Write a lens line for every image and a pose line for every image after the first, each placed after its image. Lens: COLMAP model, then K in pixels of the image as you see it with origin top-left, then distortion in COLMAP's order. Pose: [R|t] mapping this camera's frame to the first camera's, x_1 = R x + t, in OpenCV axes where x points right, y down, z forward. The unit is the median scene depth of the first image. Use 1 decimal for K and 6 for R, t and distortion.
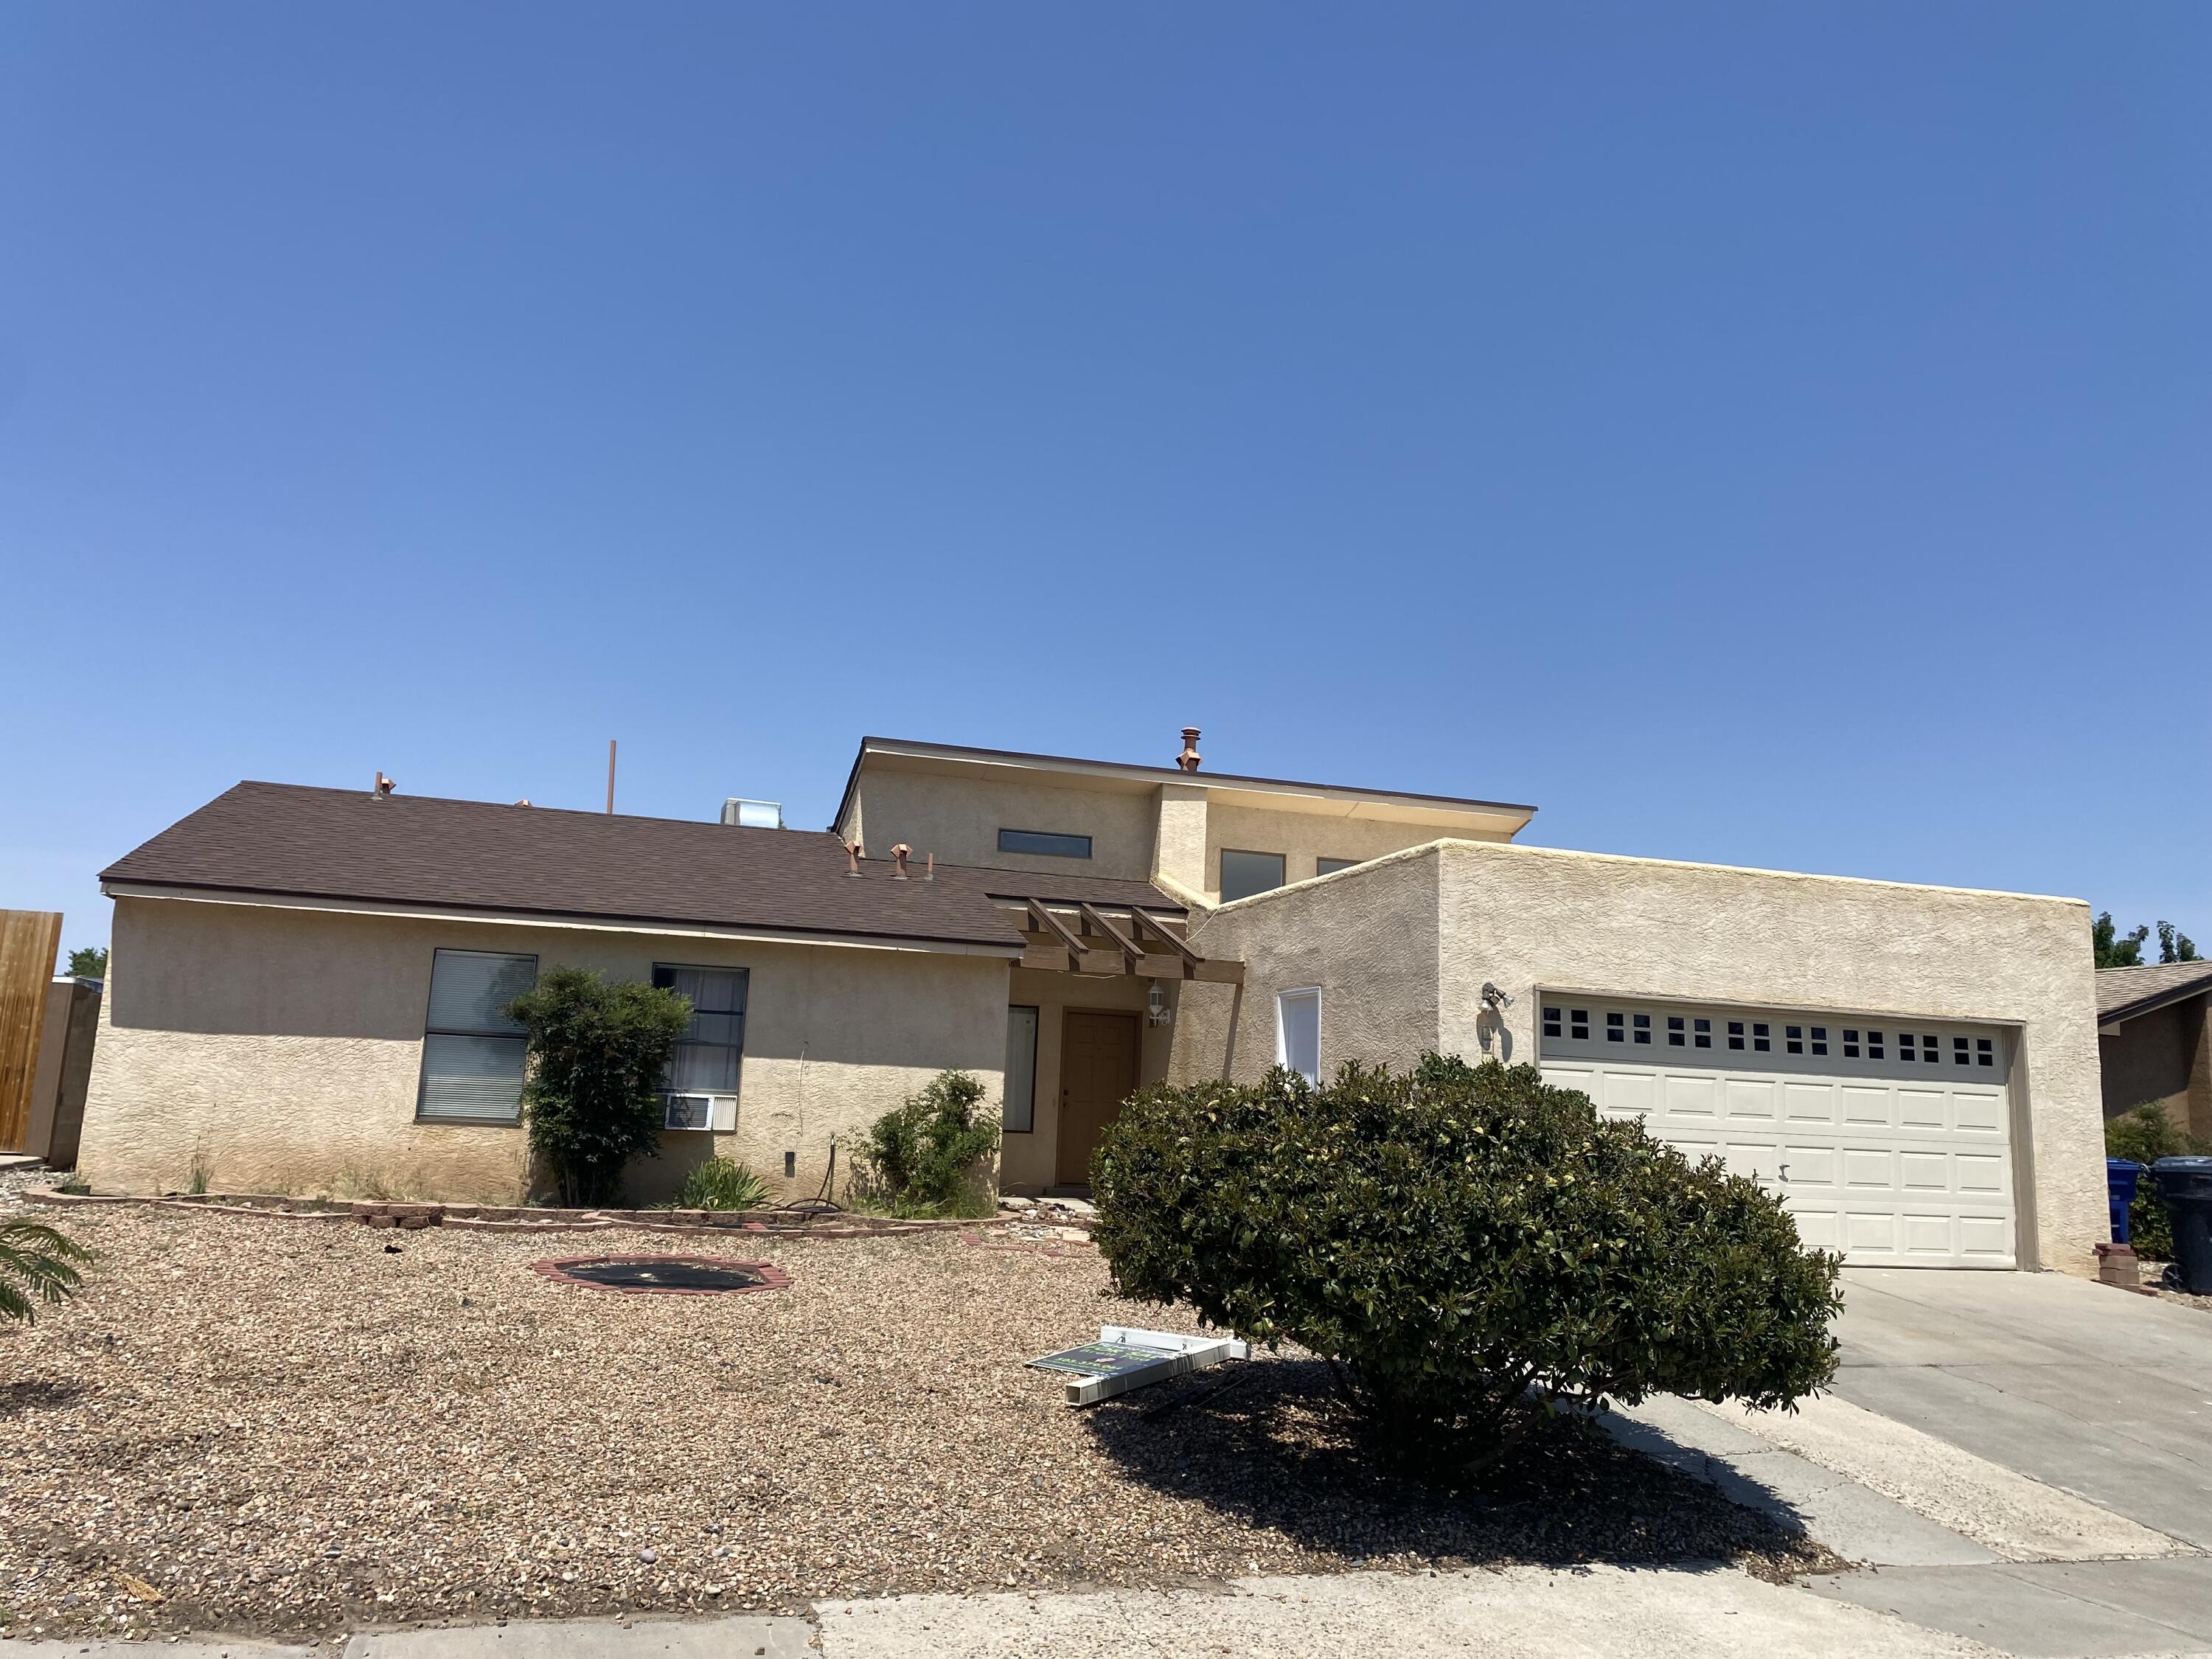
lens RADIAL K [[1669.0, 0, 1104.0], [0, 1669.0, 821.7], [0, 0, 1]] dist [0.043126, -0.036327]
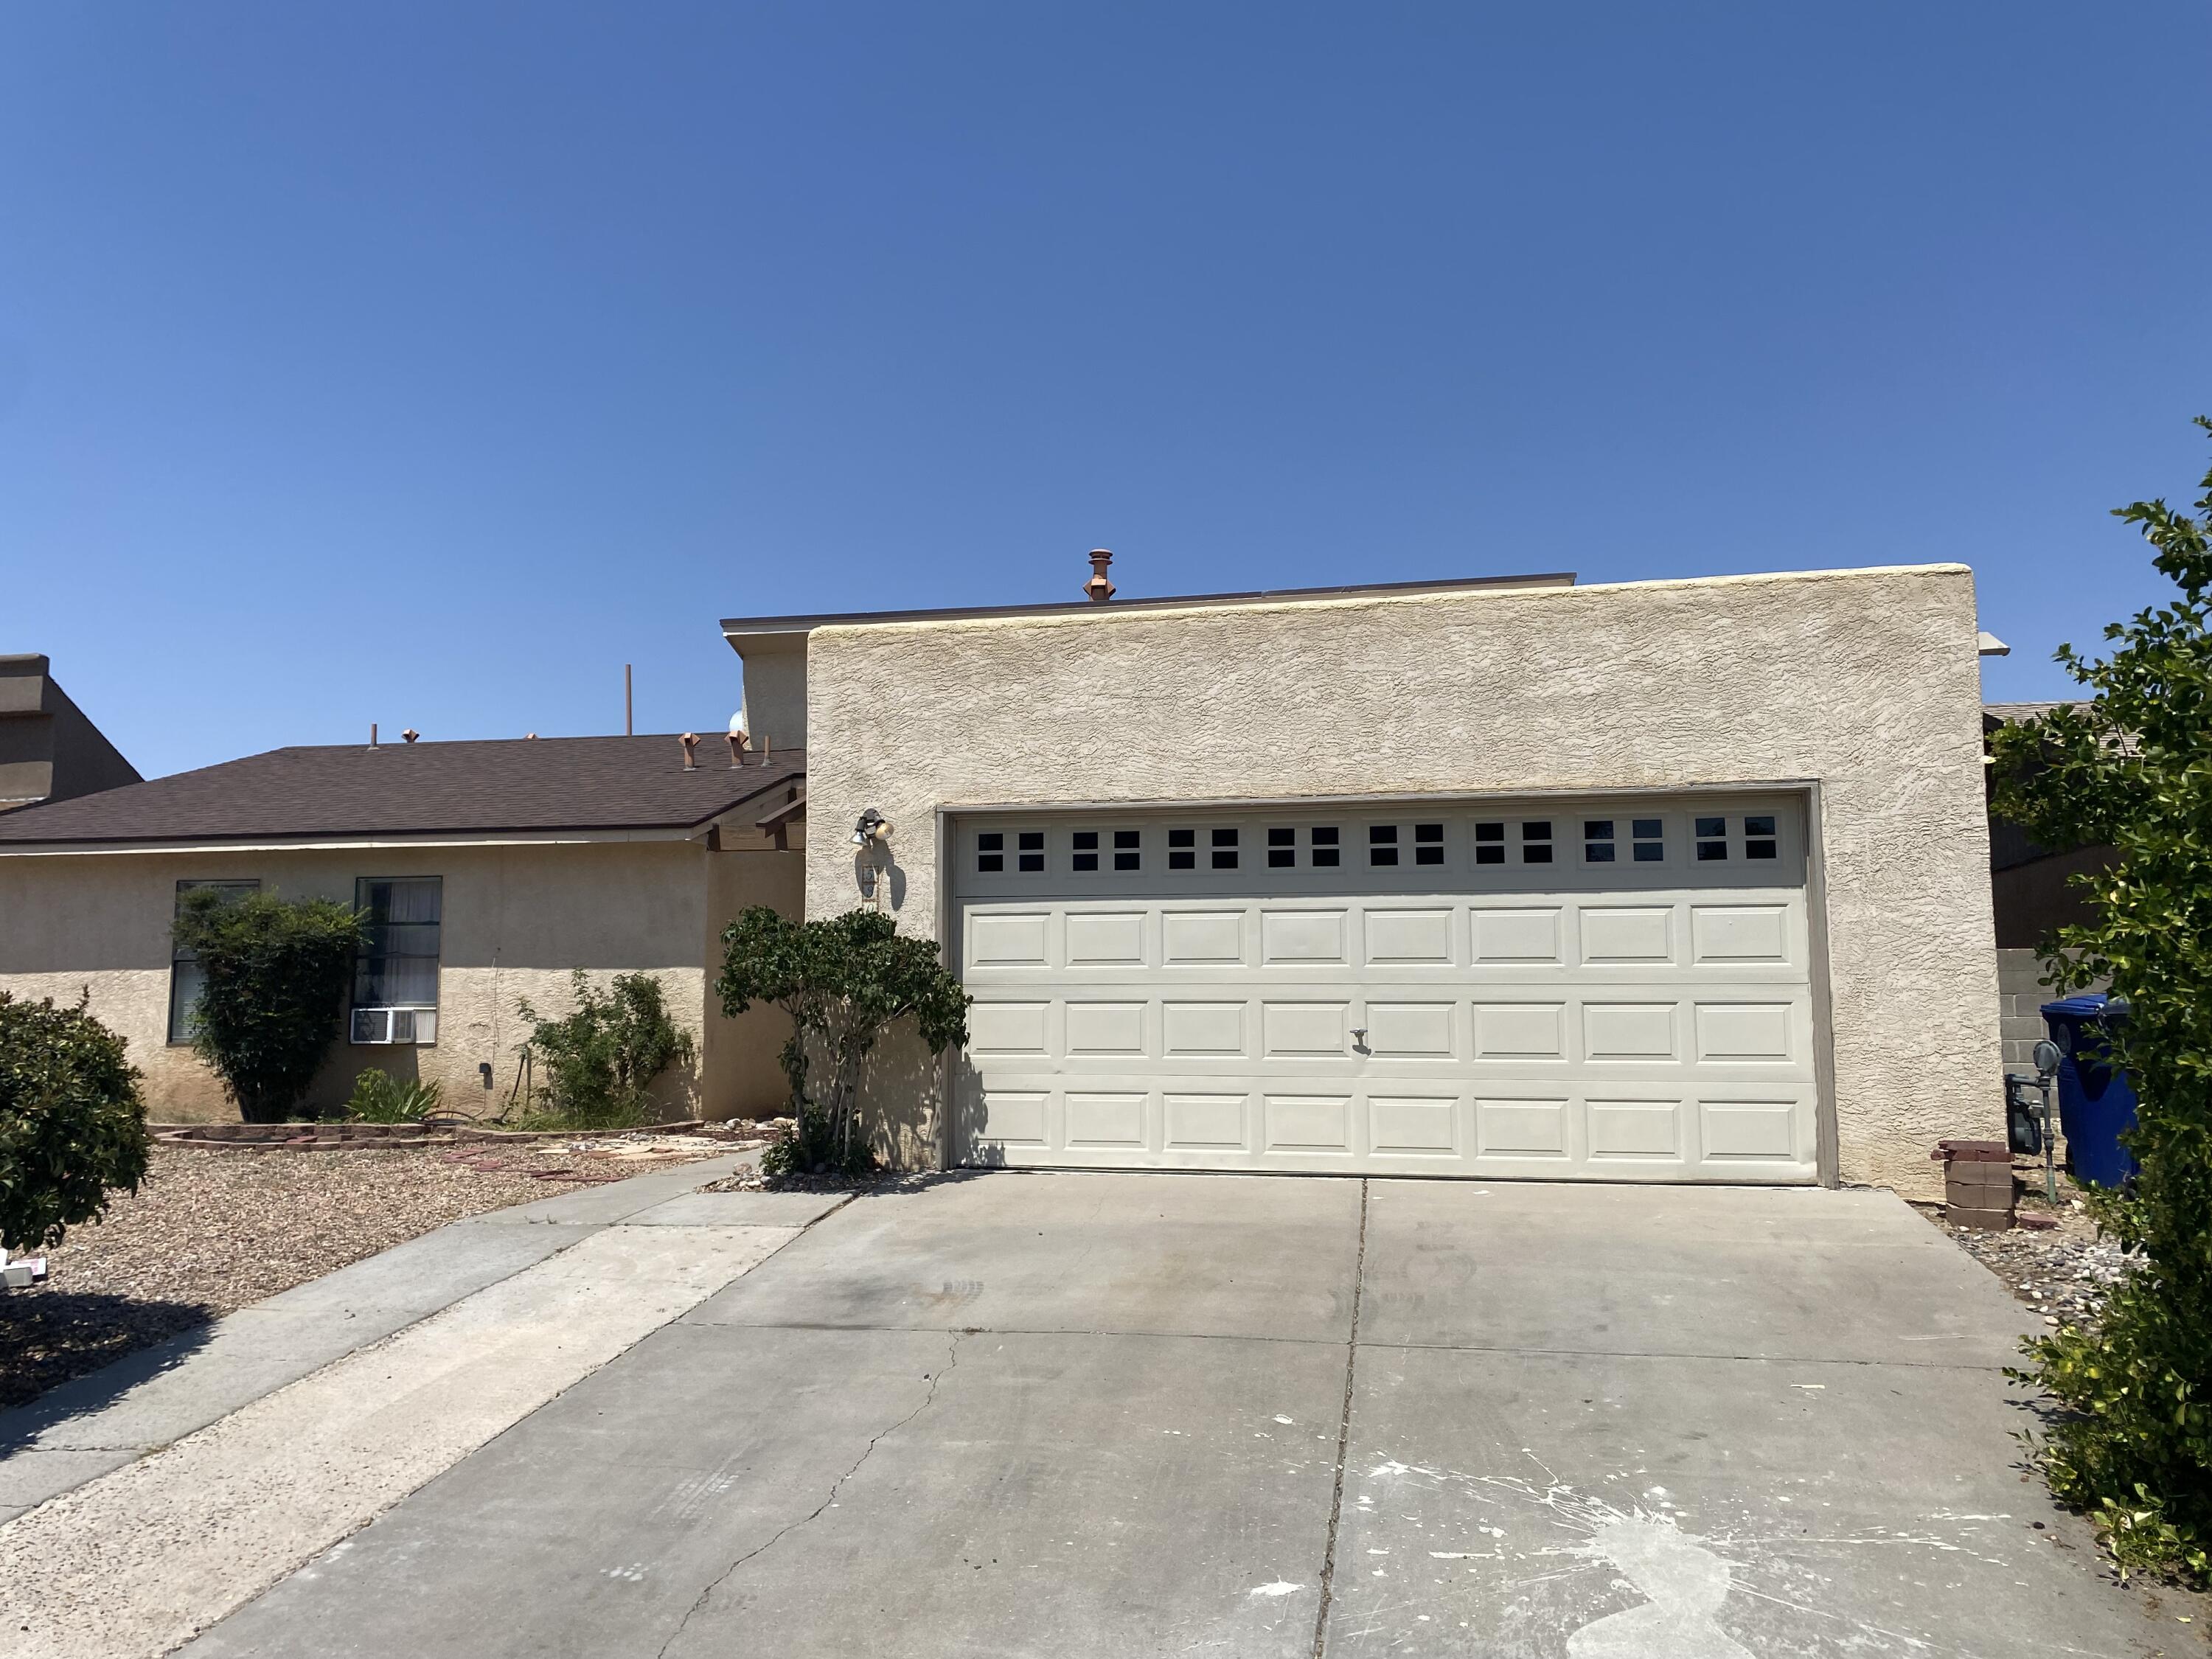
lens RADIAL K [[1696.3, 0, 1050.1], [0, 1696.3, 842.8], [0, 0, 1]] dist [0.134455, -0.288764]
pose [[0.869115, -0.094329, -0.485532, 0.575227], [0.121876, 0.992220, 0.025393, 0.087176], [0.479360, -0.081244, 0.873850, 0.311099]]
